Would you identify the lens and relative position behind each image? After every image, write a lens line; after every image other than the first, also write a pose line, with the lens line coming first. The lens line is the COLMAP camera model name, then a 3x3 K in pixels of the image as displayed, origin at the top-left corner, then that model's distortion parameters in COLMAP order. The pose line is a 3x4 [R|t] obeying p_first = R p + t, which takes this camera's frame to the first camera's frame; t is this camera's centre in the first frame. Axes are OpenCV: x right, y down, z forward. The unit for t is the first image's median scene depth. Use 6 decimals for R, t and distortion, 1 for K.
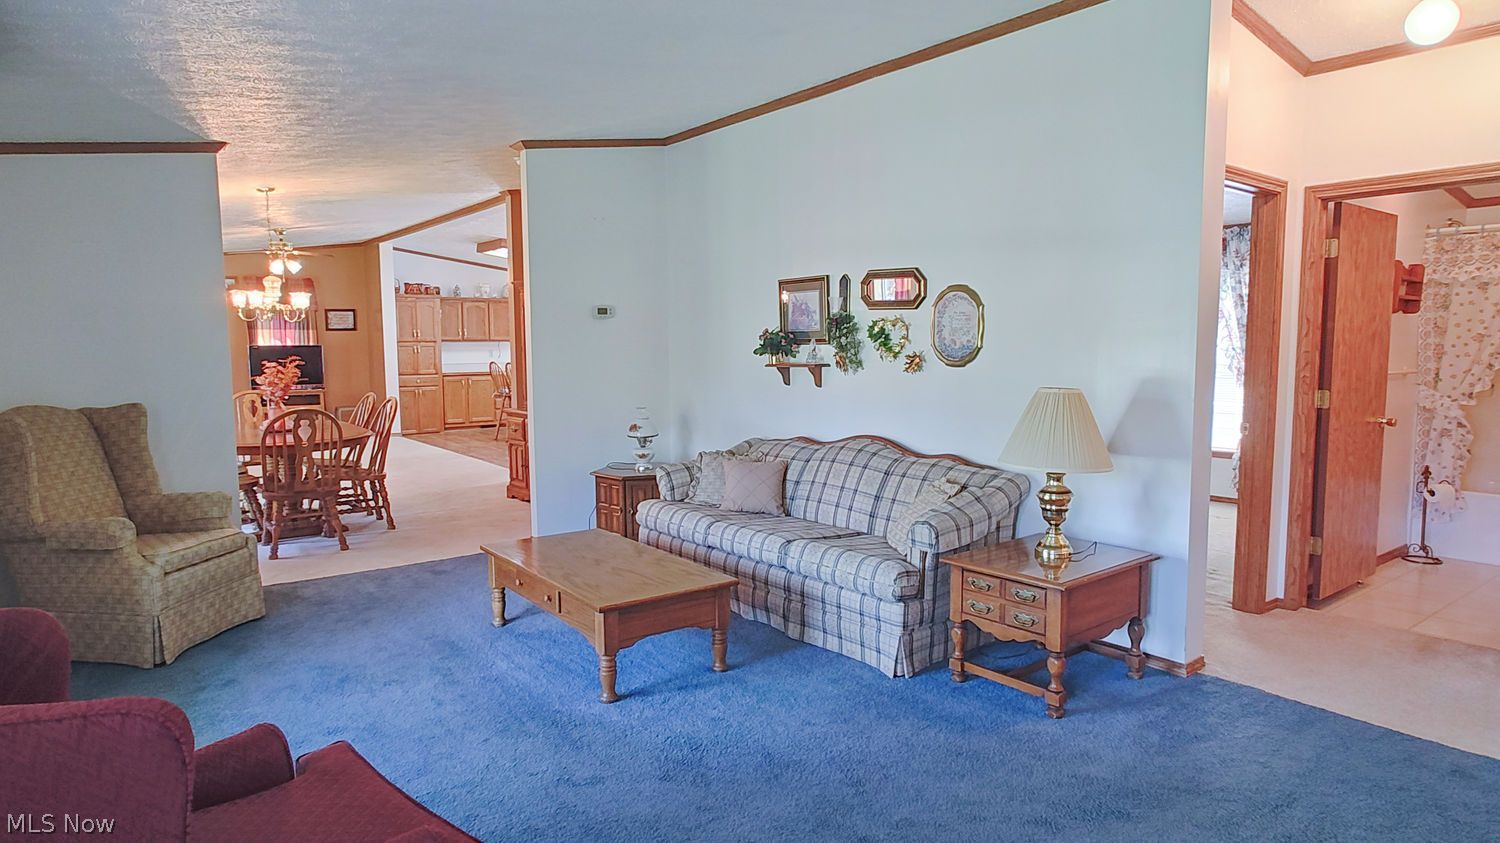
lens RADIAL K [[870.3, 0, 750.0], [0, 870.3, 421.5], [0, 0, 1]] dist [0.001198, 0.000455]
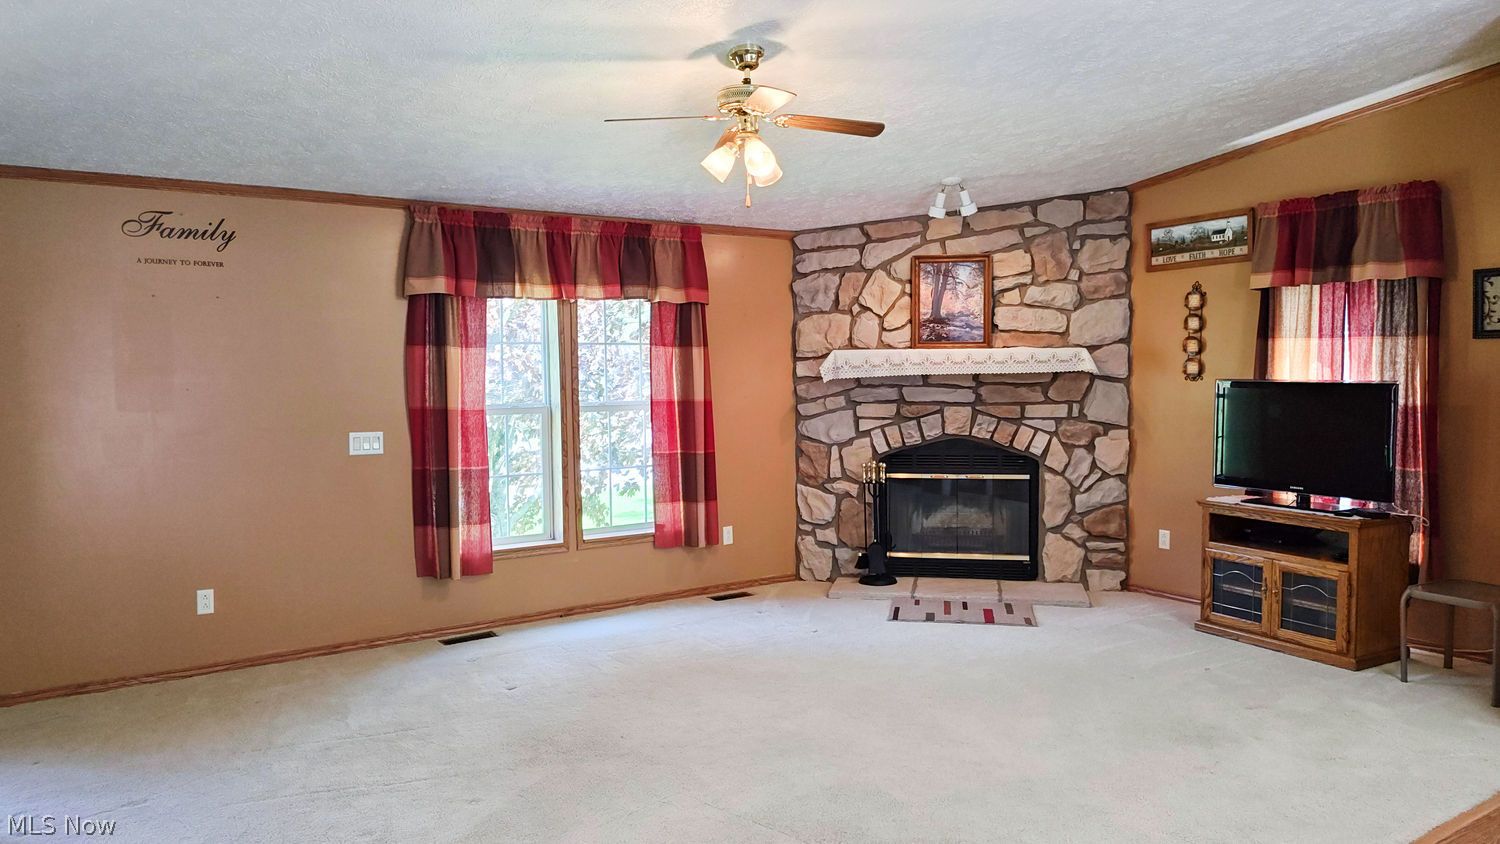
lens RADIAL K [[1012.7, 0, 750.0], [0, 1012.7, 422.0], [0, 0, 1]] dist [0.004097, 0.000261]
pose [[-0.068523, 0.065073, -0.995525, -0.307775], [-0.080381, 0.994266, 0.070523, -0.246792], [0.994406, 0.084853, -0.062899, 2.409560]]
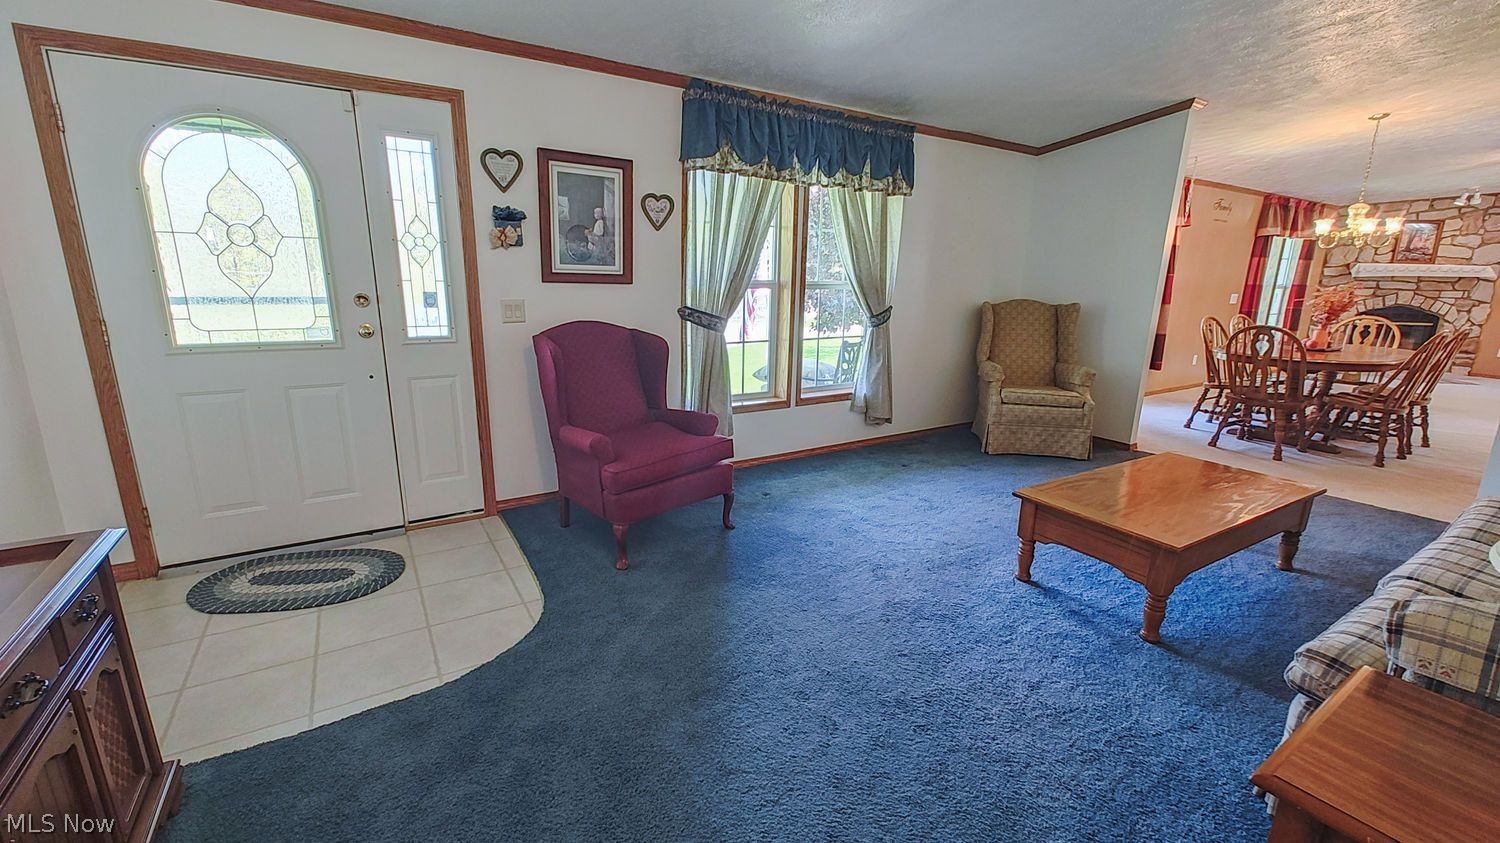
lens RADIAL K [[616.6, 0, 749.6], [0, 616.6, 425.7], [0, 0, 1]] dist [0.010880, -0.007572]
pose [[-0.087581, 0.242558, -0.966176, 0.477630], [-0.109047, 0.961739, 0.251329, -0.024888], [0.990171, 0.127370, -0.057780, 0.544447]]
